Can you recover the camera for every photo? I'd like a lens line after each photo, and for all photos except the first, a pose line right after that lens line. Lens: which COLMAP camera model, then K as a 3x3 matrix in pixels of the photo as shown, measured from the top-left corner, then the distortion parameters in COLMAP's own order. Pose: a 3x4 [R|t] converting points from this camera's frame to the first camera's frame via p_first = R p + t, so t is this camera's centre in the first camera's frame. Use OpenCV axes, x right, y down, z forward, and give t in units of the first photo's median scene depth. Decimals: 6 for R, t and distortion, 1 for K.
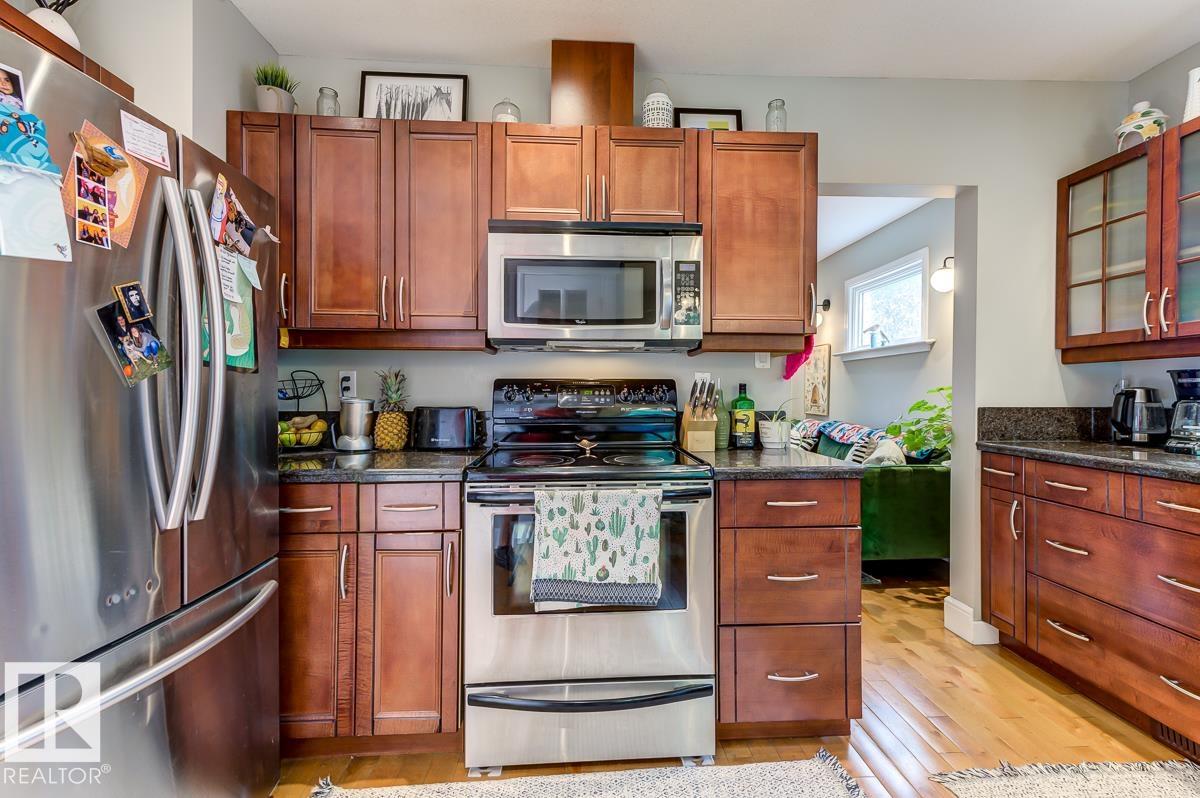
lens RADIAL K [[522.6, 0, 610.5], [0, 522.6, 391.5], [0, 0, 1]] dist [0.016585, -0.000354]
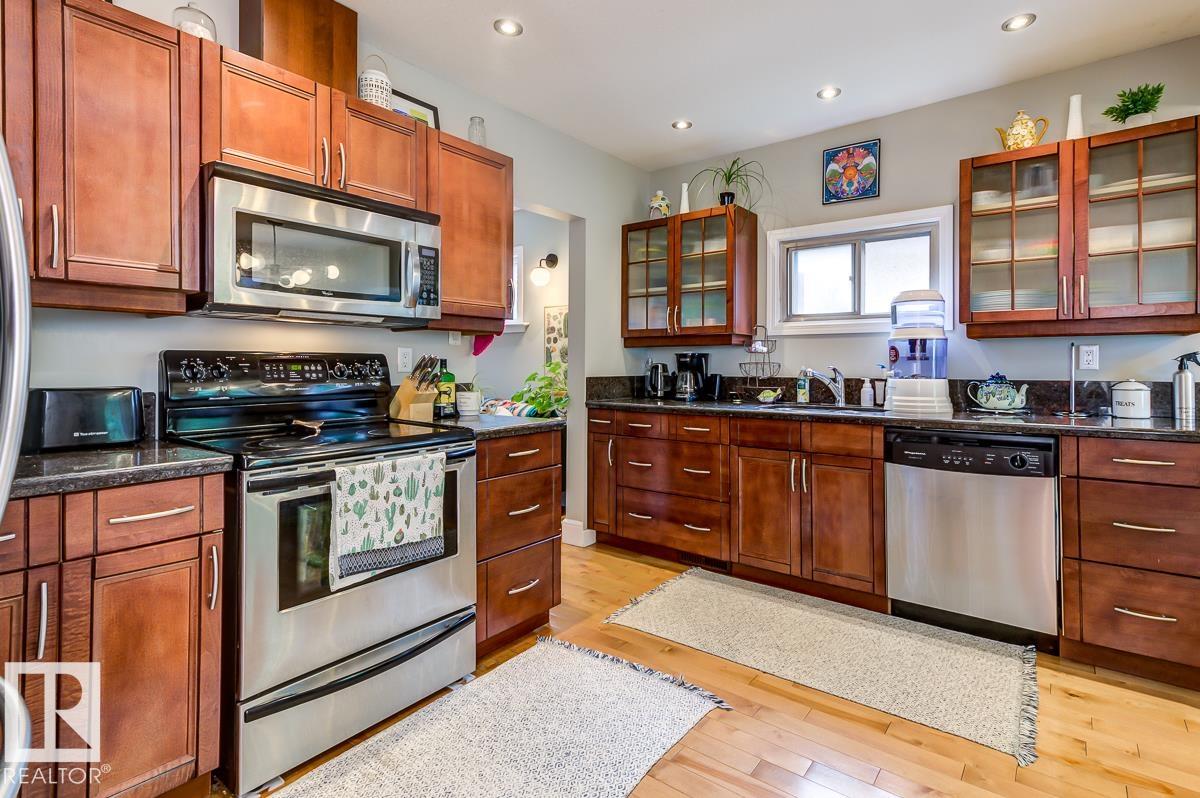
lens RADIAL K [[576.9, 0, 627.9], [0, 576.9, 364.9], [0, 0, 1]] dist [0.022005, -0.000071]
pose [[0.651198, 0.000212, 0.758908, -0.498167], [-0.001147, 0.999999, 0.000706, -0.004436], [-0.758907, -0.001330, 0.651198, -0.104902]]
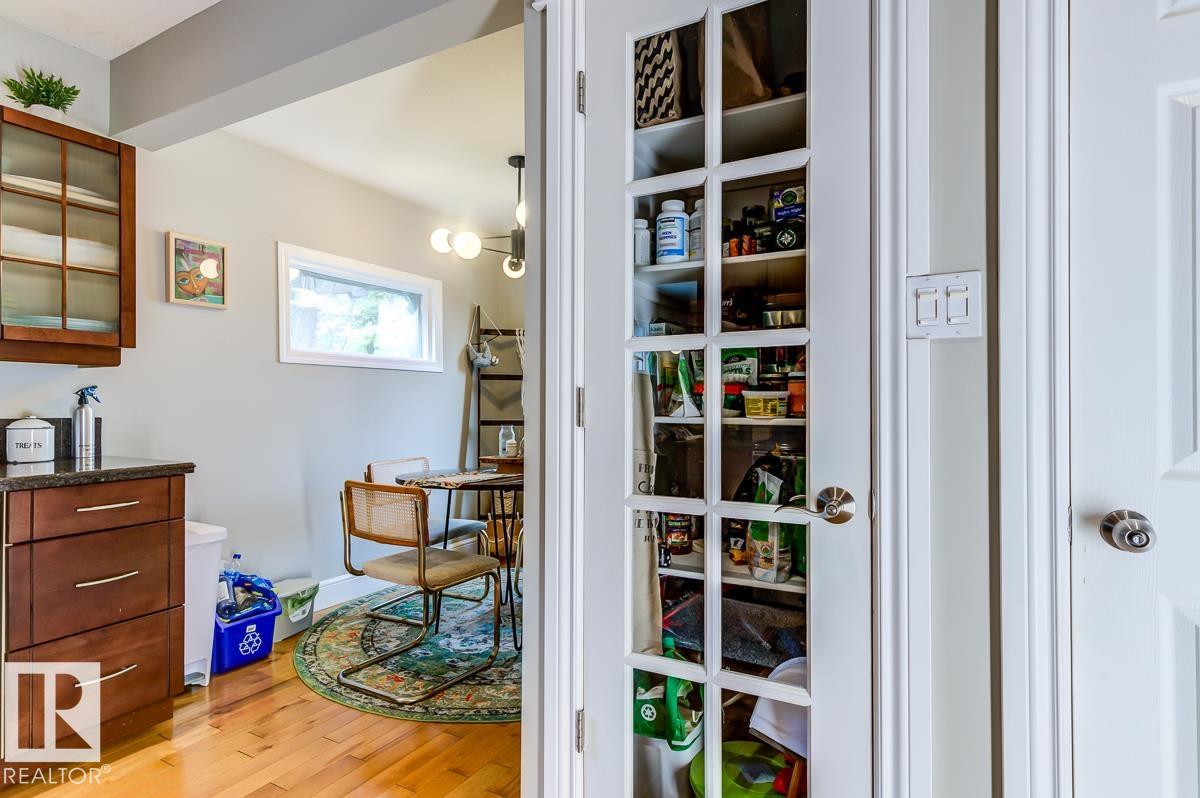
lens RADIAL K [[612.5, 0, 604.2], [0, 612.5, 399.8], [0, 0, 1]] dist [0.026563, 0.000309]
pose [[-0.847645, 0.001063, 0.530563, -0.304049], [-0.004041, 0.999956, -0.008460, 0.002472], [-0.530548, -0.009315, -0.847603, 0.327877]]
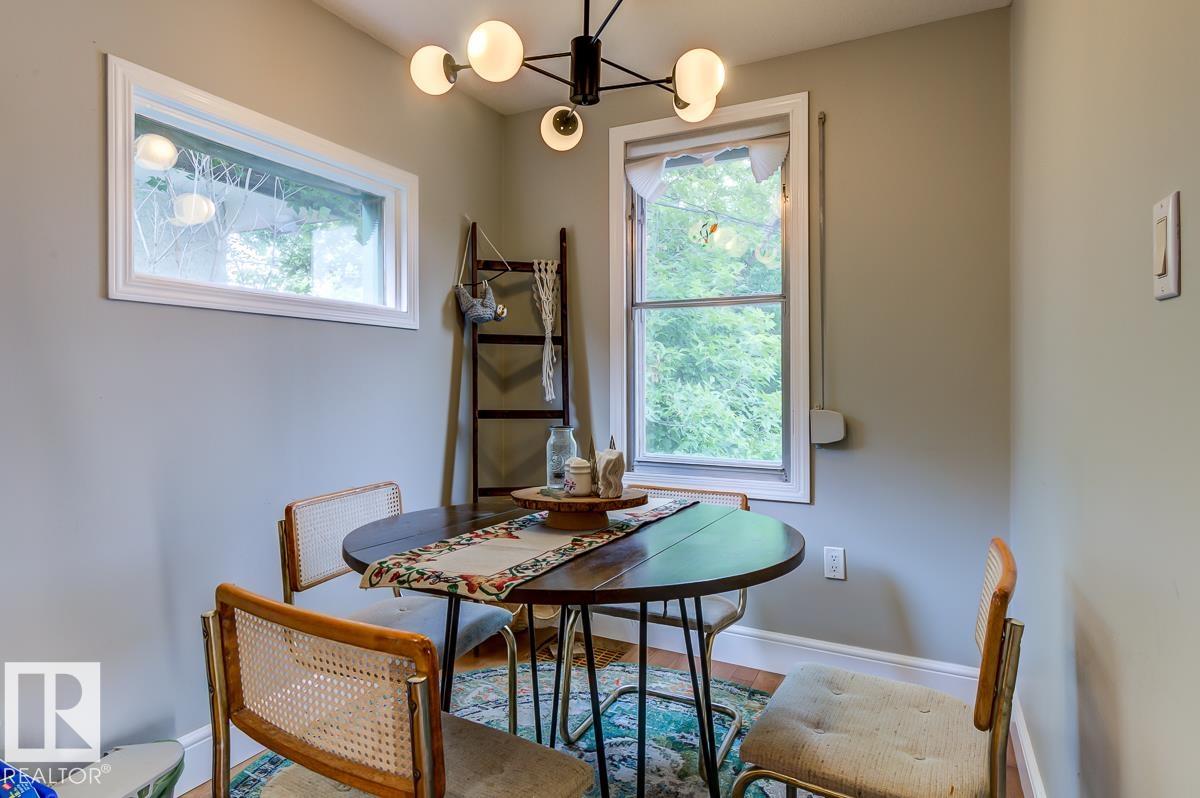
lens RADIAL K [[673.8, 0, 563.0], [0, 673.8, 373.8], [0, 0, 1]] dist [0.002314, 0.000378]
pose [[-0.848282, -0.000158, 0.529544, 0.331028], [-0.007490, 0.999903, -0.011701, -0.003660], [-0.529491, -0.013892, -0.848202, -0.175469]]
